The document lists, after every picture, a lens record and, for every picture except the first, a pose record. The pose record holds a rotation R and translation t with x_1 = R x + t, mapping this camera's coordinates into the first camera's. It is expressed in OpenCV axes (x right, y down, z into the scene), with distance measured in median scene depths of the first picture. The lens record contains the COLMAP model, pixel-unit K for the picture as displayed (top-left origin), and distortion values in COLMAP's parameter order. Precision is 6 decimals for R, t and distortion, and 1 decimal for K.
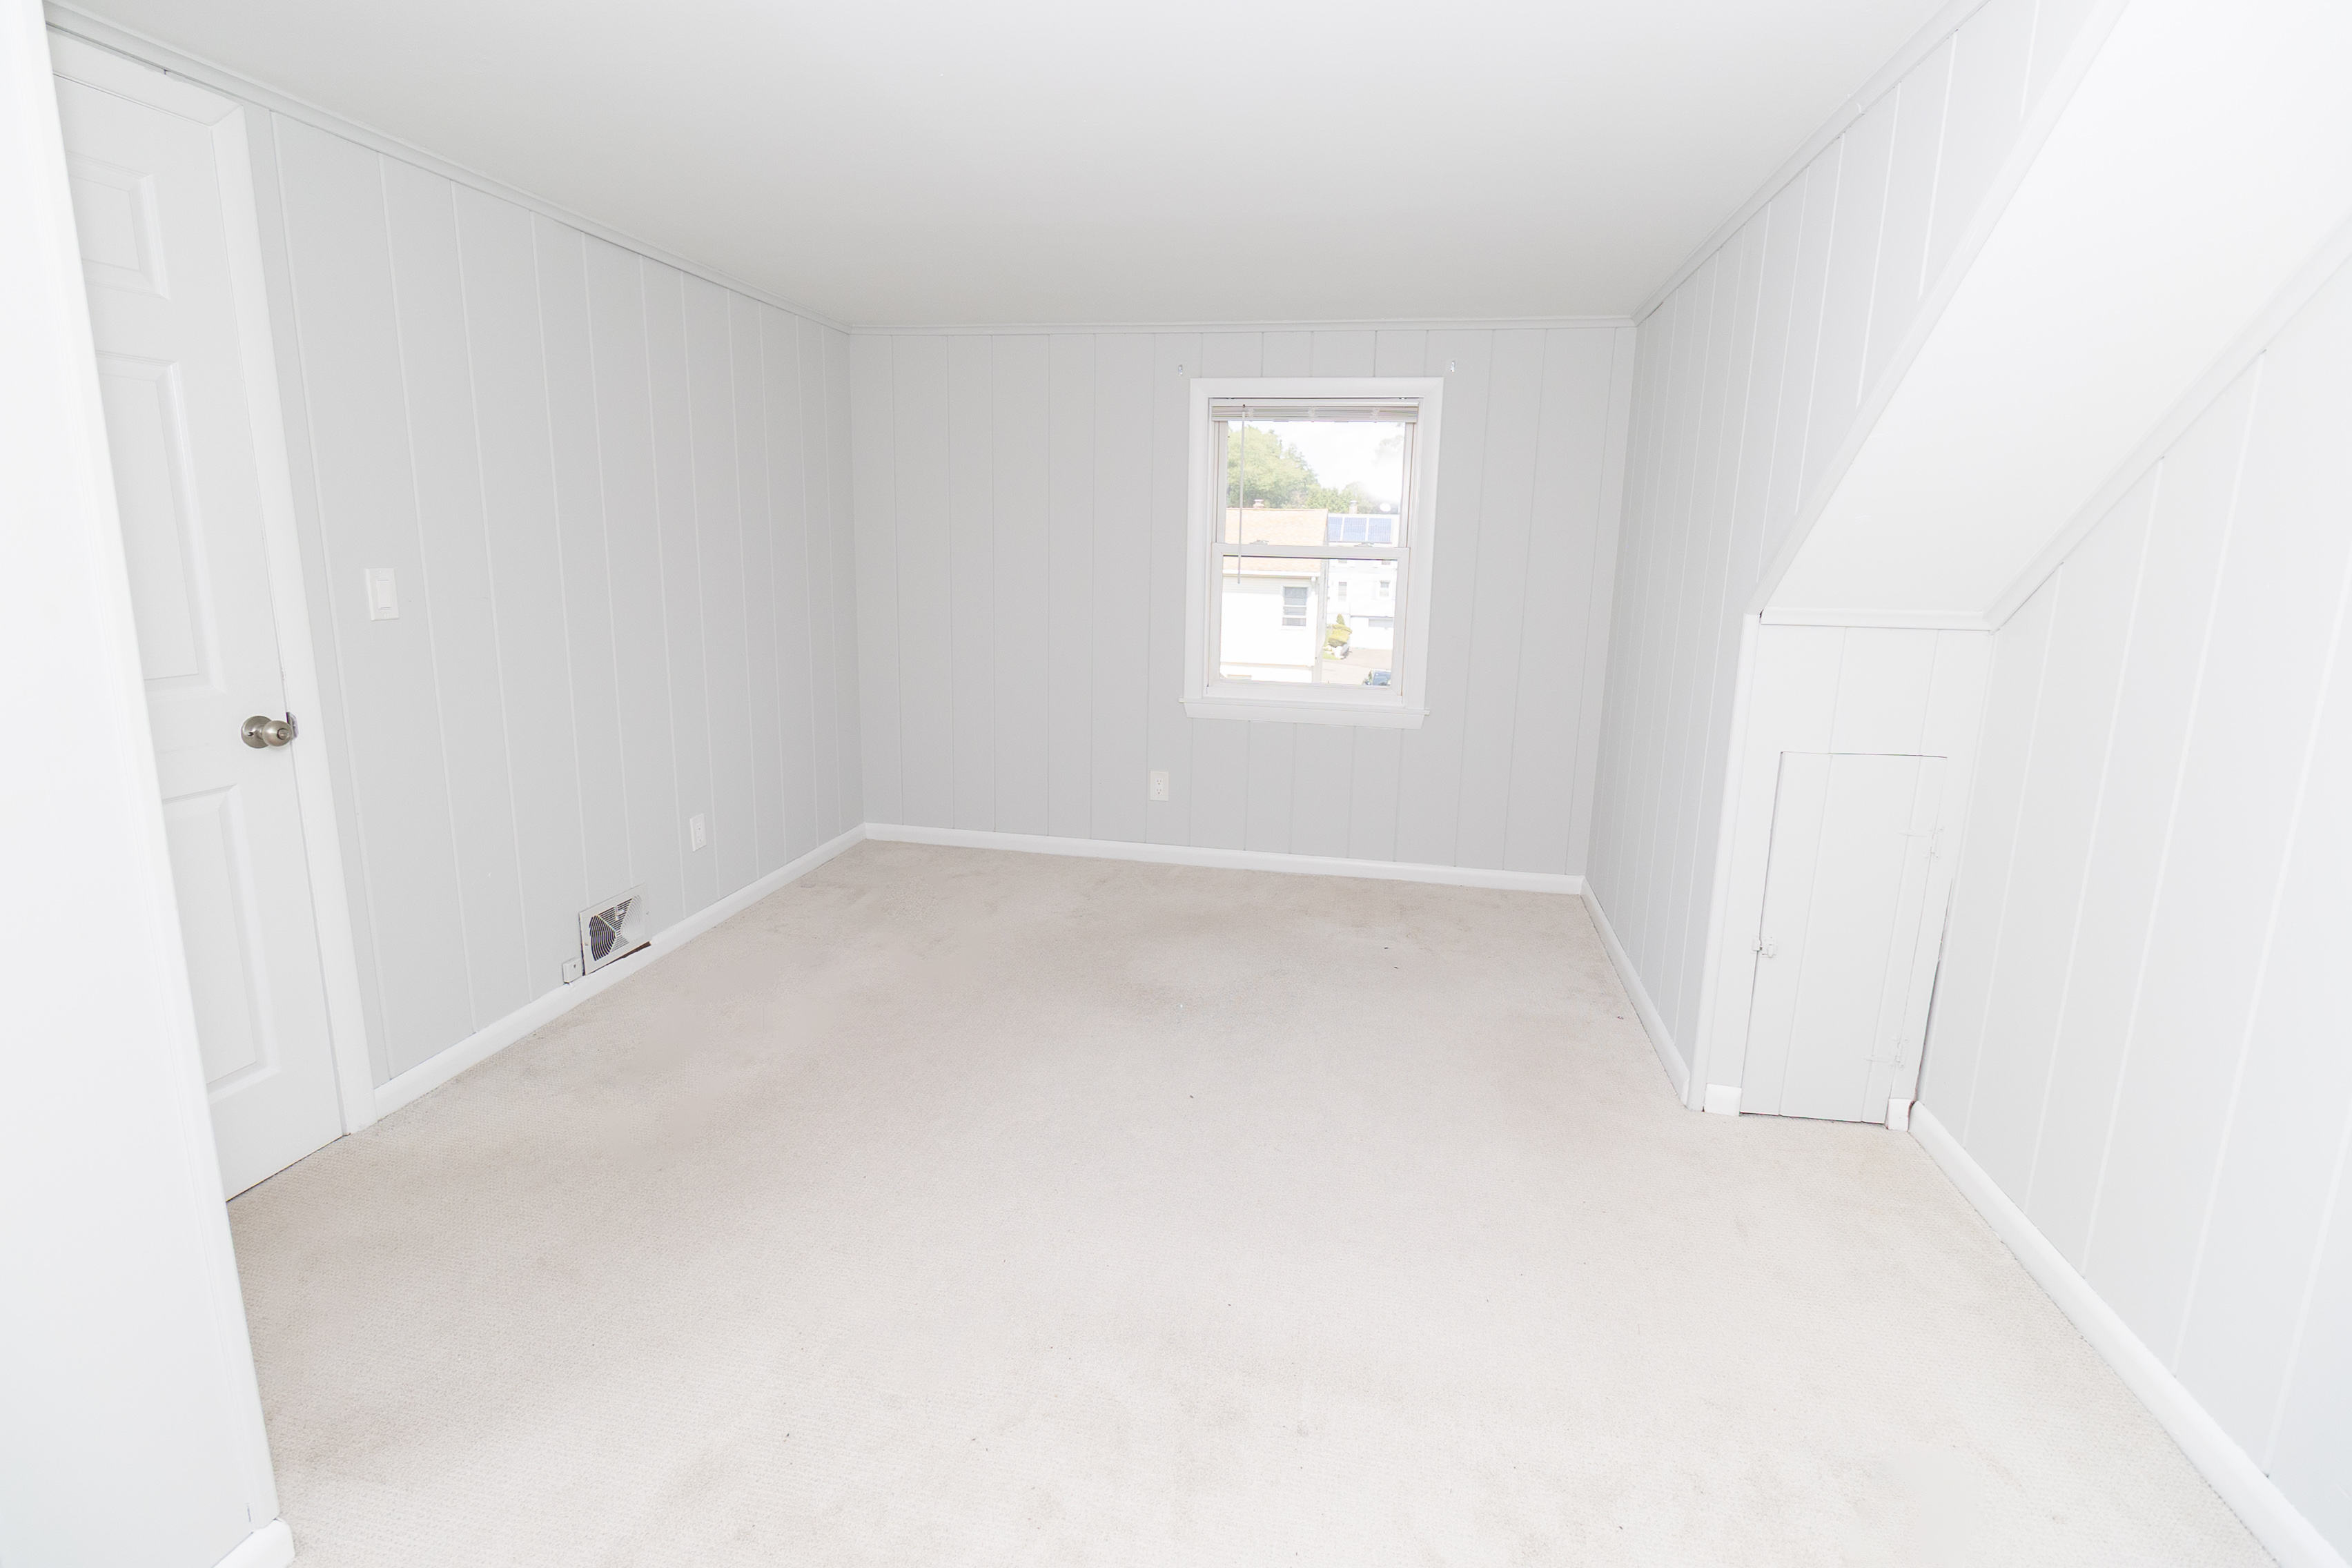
lens RADIAL K [[1097.4, 0, 1184.0], [0, 1097.4, 747.8], [0, 0, 1]] dist [-0.001015, -0.000045]
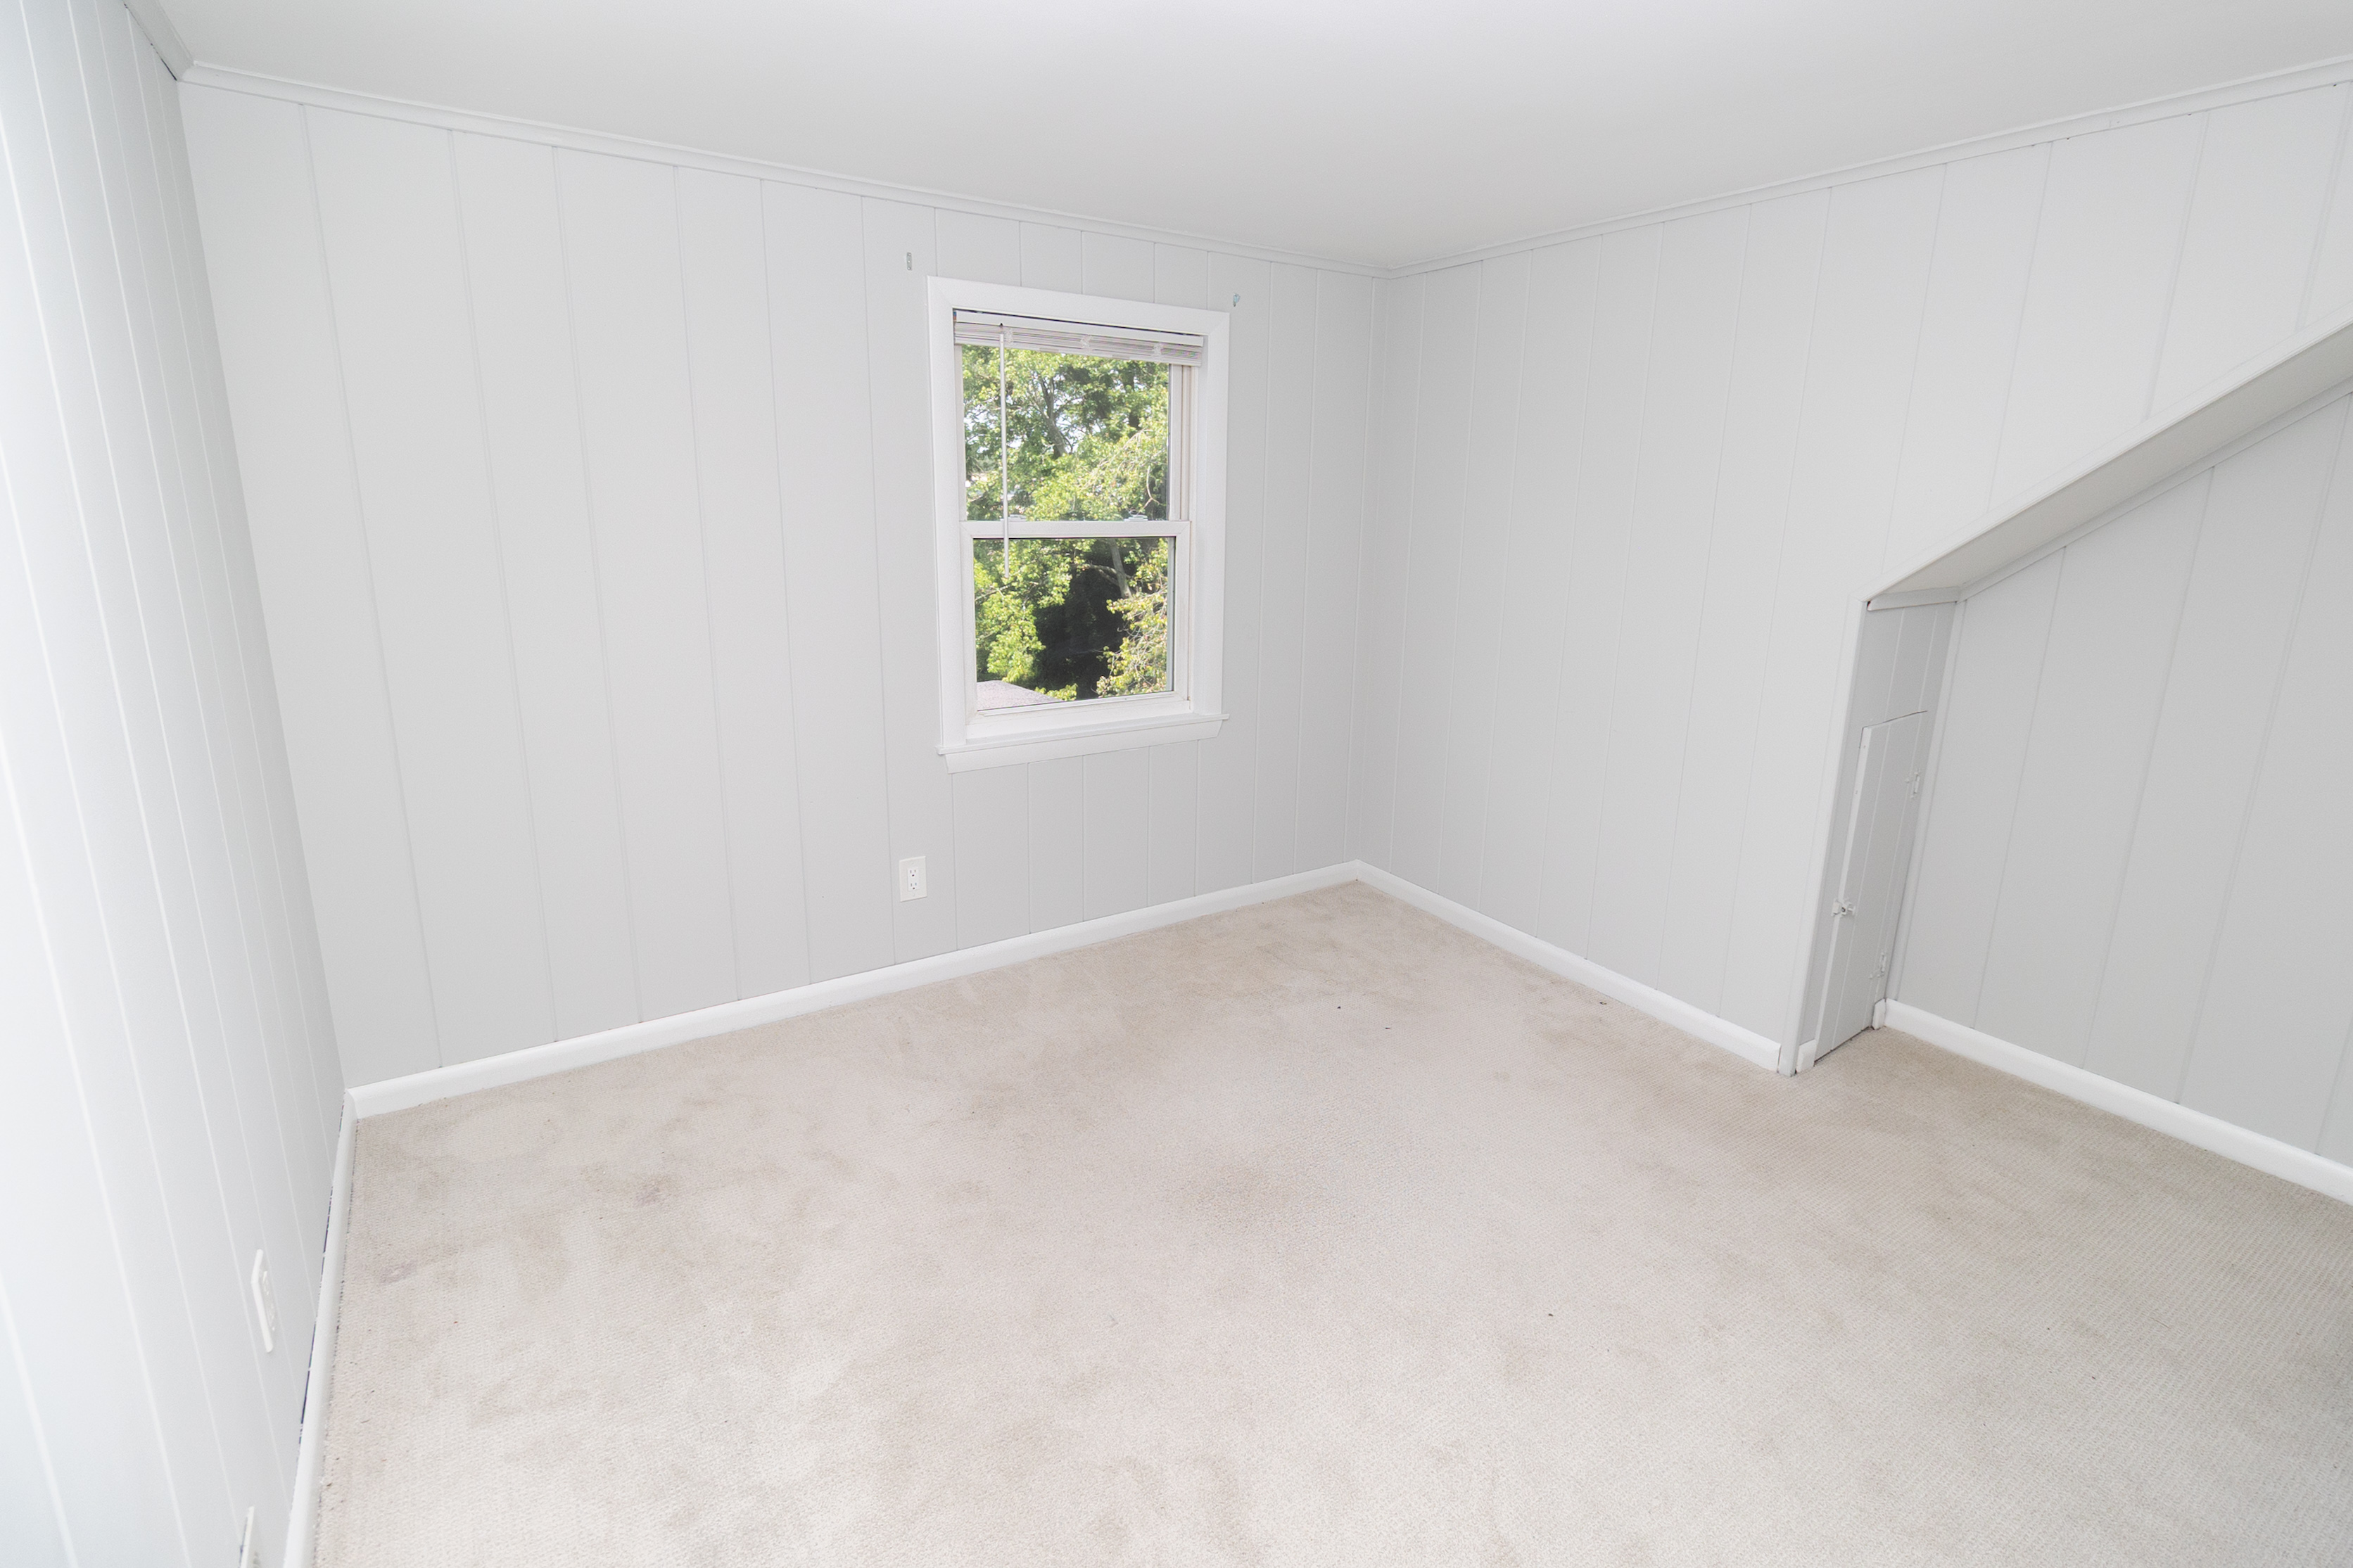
lens RADIAL K [[1097.7, 0, 1184.5], [0, 1097.7, 747.8], [0, 0, 1]] dist [-0.001015, -0.000045]
pose [[0.708181, -0.165505, 0.686359, -0.380935], [0.137265, 0.985862, 0.096097, -0.093585], [-0.692559, 0.026159, 0.720886, 0.408213]]
